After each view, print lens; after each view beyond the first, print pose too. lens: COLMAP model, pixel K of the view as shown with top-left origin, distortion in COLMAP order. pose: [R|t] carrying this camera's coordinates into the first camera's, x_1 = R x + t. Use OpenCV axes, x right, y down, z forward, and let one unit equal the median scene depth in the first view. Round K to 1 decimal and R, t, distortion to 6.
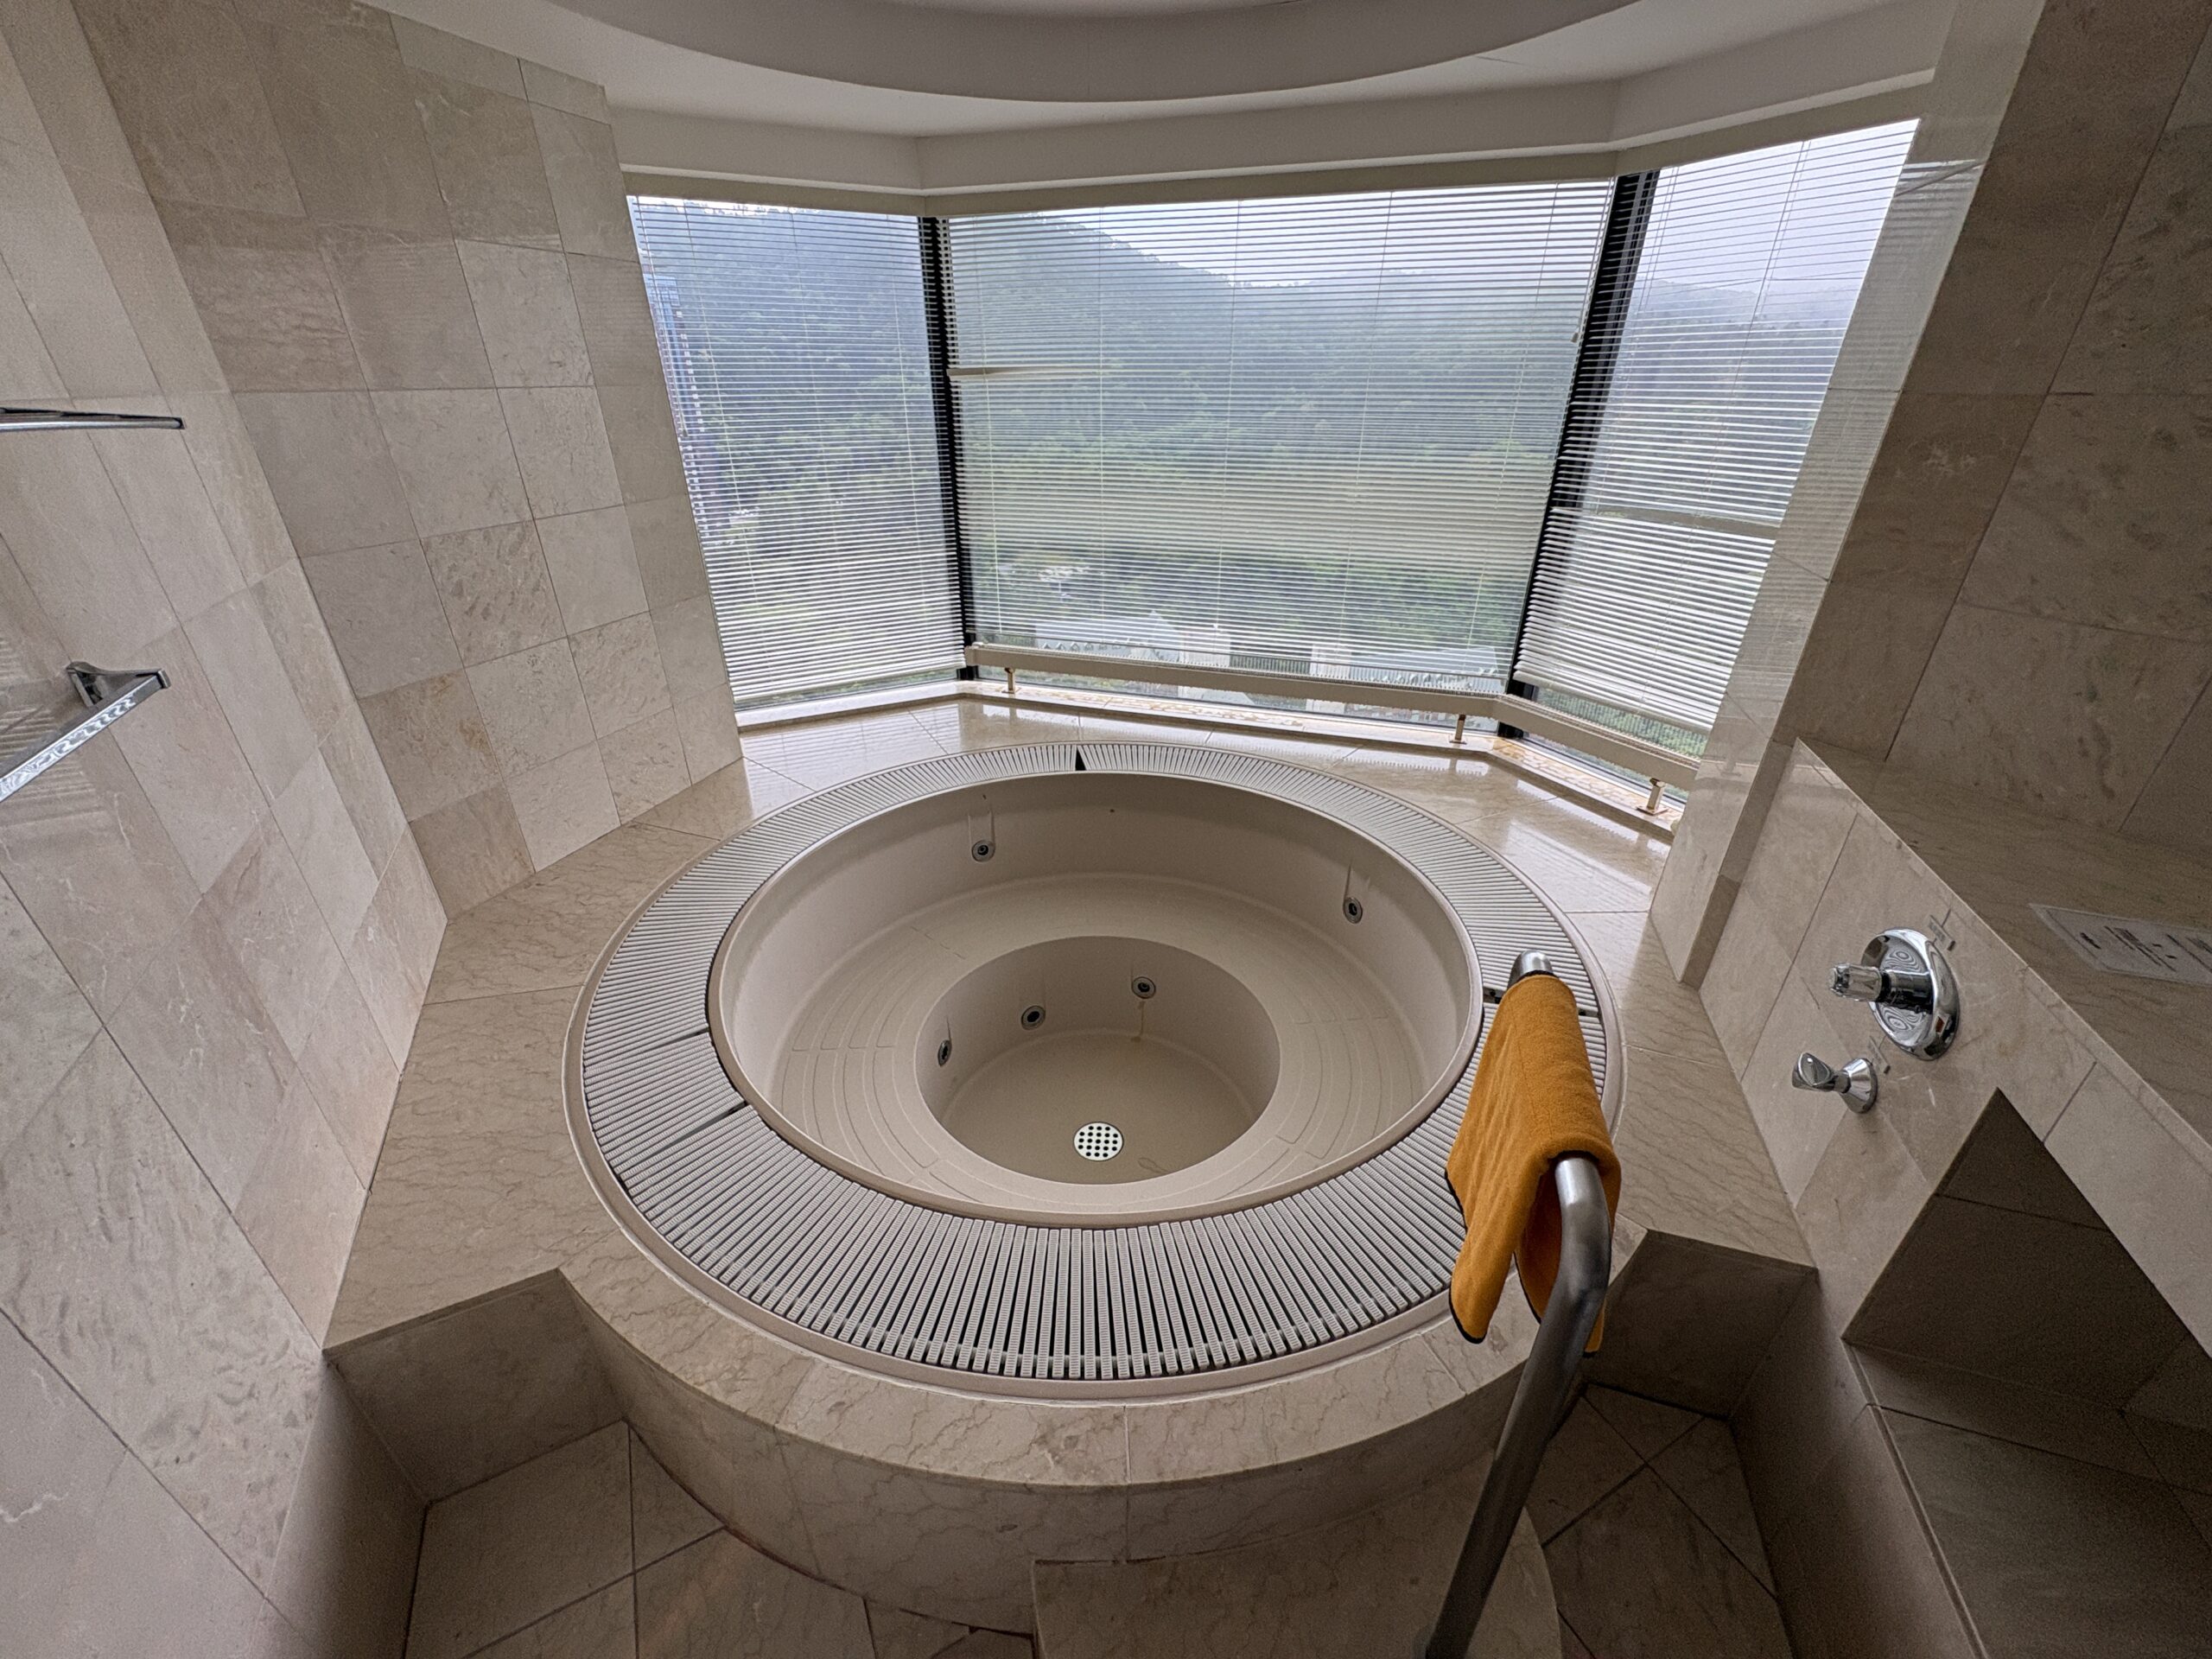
lens RADIAL K [[882.8, 0, 1104.6], [0, 882.8, 833.6], [0, 0, 1]] dist [-0.003915, 0.000261]
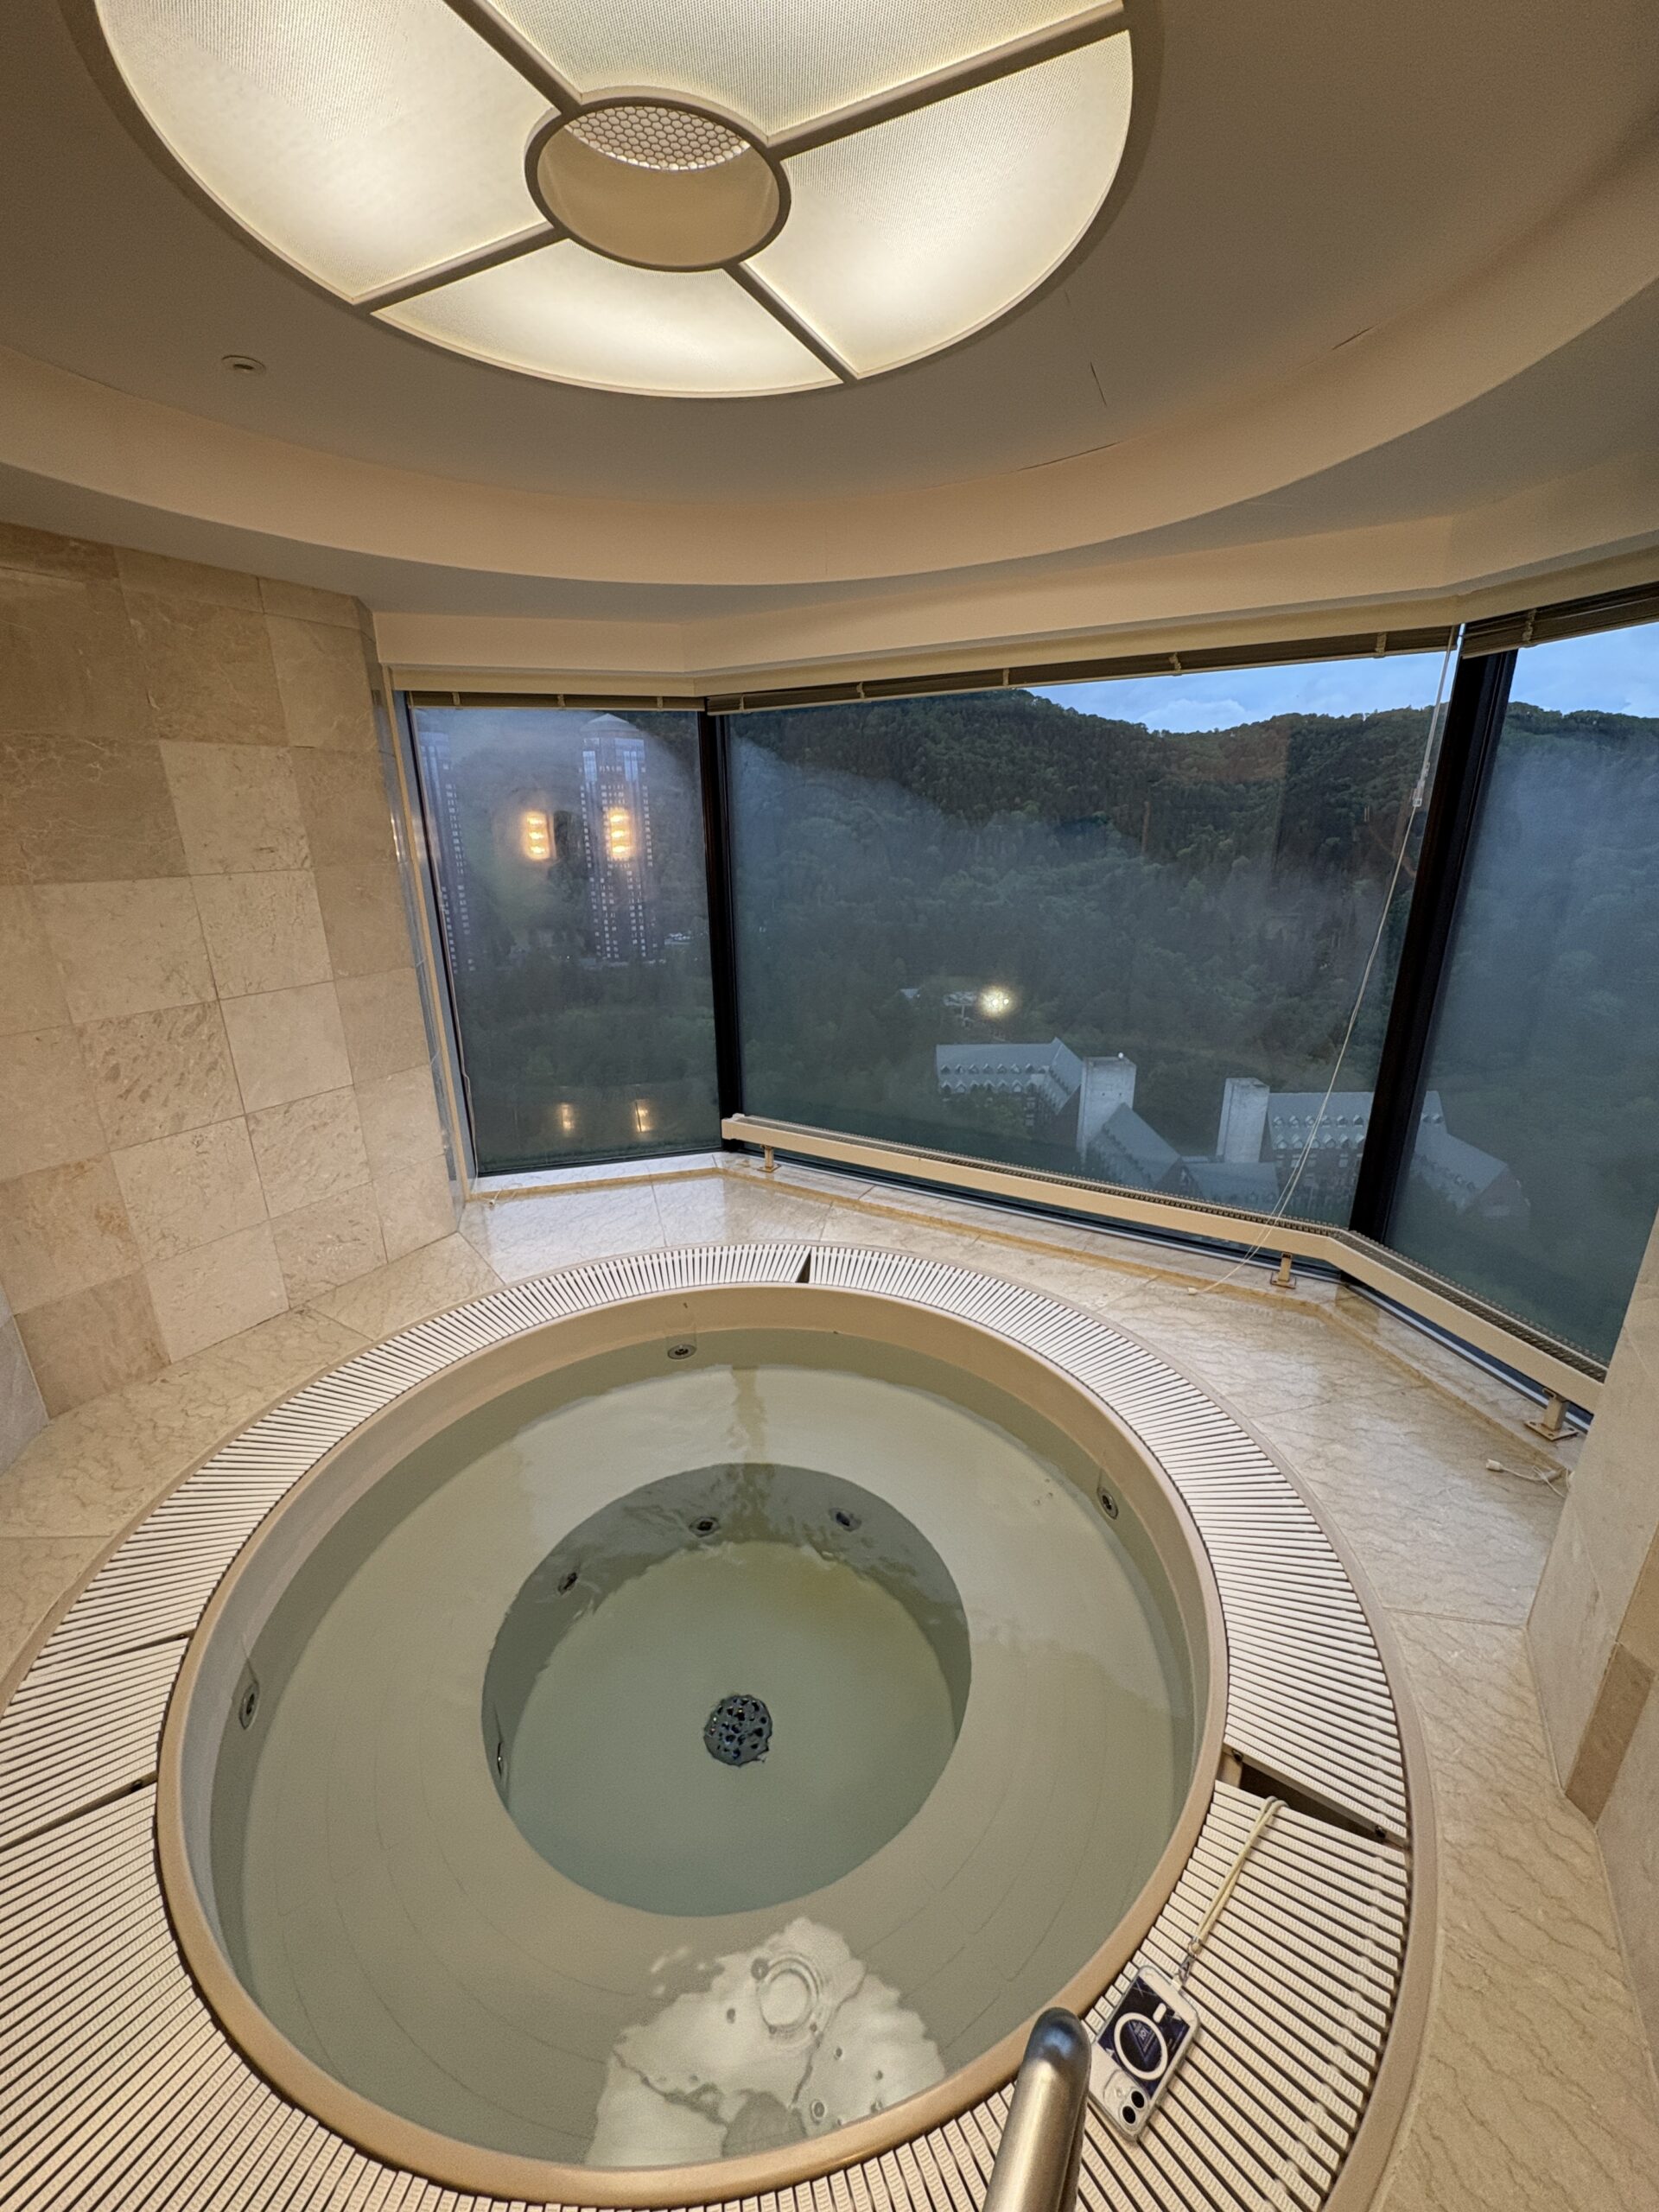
lens RADIAL K [[882.8, 0, 831.5], [0, 882.8, 1107.1], [0, 0, 1]] dist [-0.003915, 0.000261]
pose [[0.979354, 0.056135, -0.194204, 0.214272], [-0.086388, 0.984752, -0.151001, -0.152676], [0.182766, 0.164660, 0.969270, 0.200090]]
